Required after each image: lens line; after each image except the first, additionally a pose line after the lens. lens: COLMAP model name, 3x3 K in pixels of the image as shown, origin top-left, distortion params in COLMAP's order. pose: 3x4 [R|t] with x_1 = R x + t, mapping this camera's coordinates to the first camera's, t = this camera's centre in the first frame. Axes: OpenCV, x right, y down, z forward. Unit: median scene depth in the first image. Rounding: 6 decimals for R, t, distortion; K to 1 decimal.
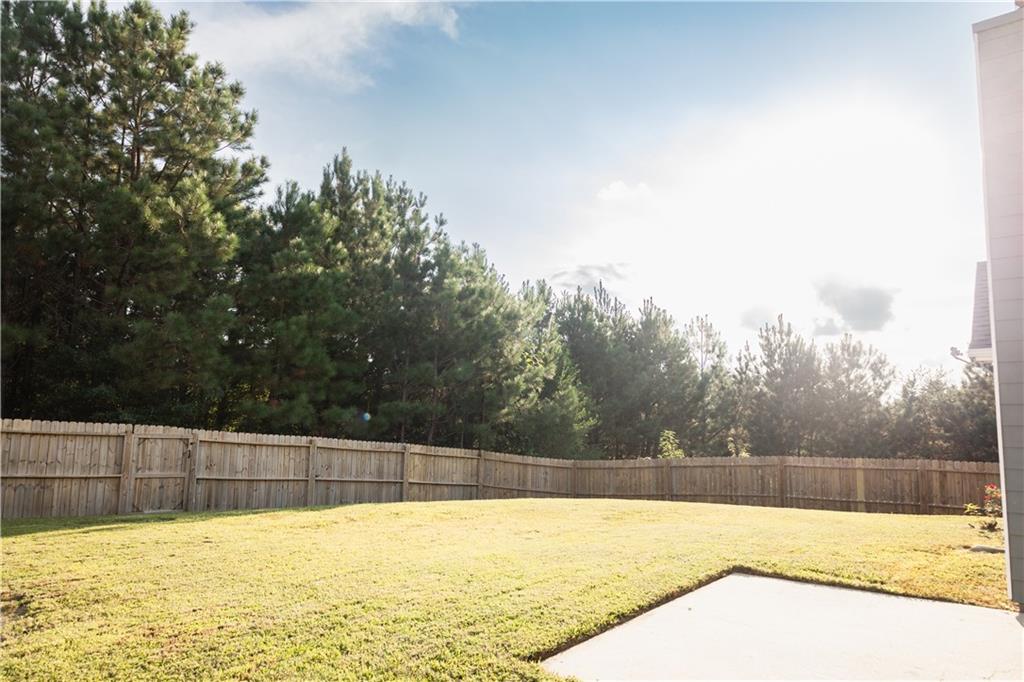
lens RADIAL K [[671.9, 0, 506.8], [0, 671.9, 344.6], [0, 0, 1]] dist [0.009692, 0.002653]
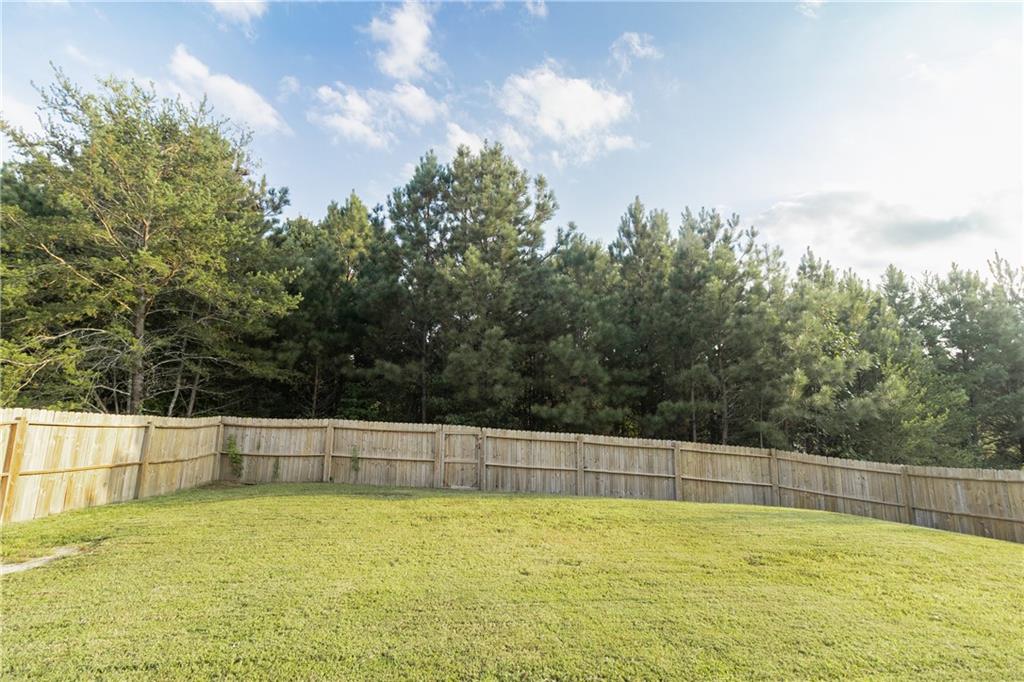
lens RADIAL K [[483.9, 0, 511.6], [0, 483.9, 332.2], [0, 0, 1]] dist [0.010468, 0.001090]
pose [[0.718890, -0.134565, -0.681975, 0.235016], [0.089248, 0.990832, -0.101429, 0.033305], [0.689371, 0.012051, 0.724309, 0.283950]]
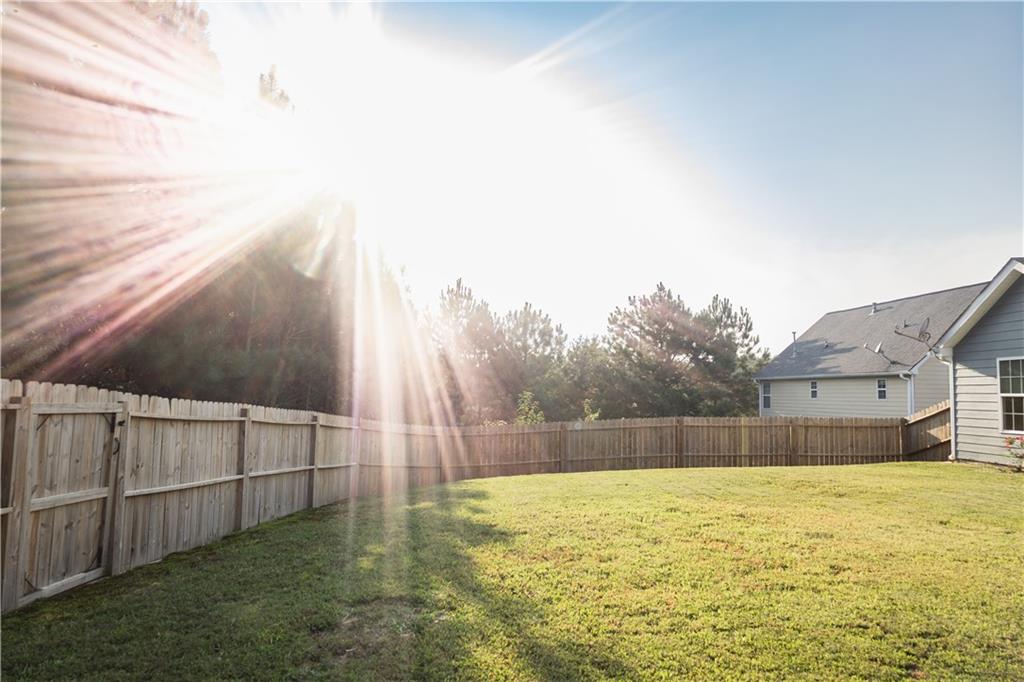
lens RADIAL K [[671.9, 0, 516.1], [0, 671.9, 344.3], [0, 0, 1]] dist [0.009692, 0.002653]
pose [[0.735088, 0.048427, 0.676240, -0.499775], [-0.090256, 0.995557, 0.026816, 0.048528], [-0.671937, -0.080747, 0.736193, 0.416041]]
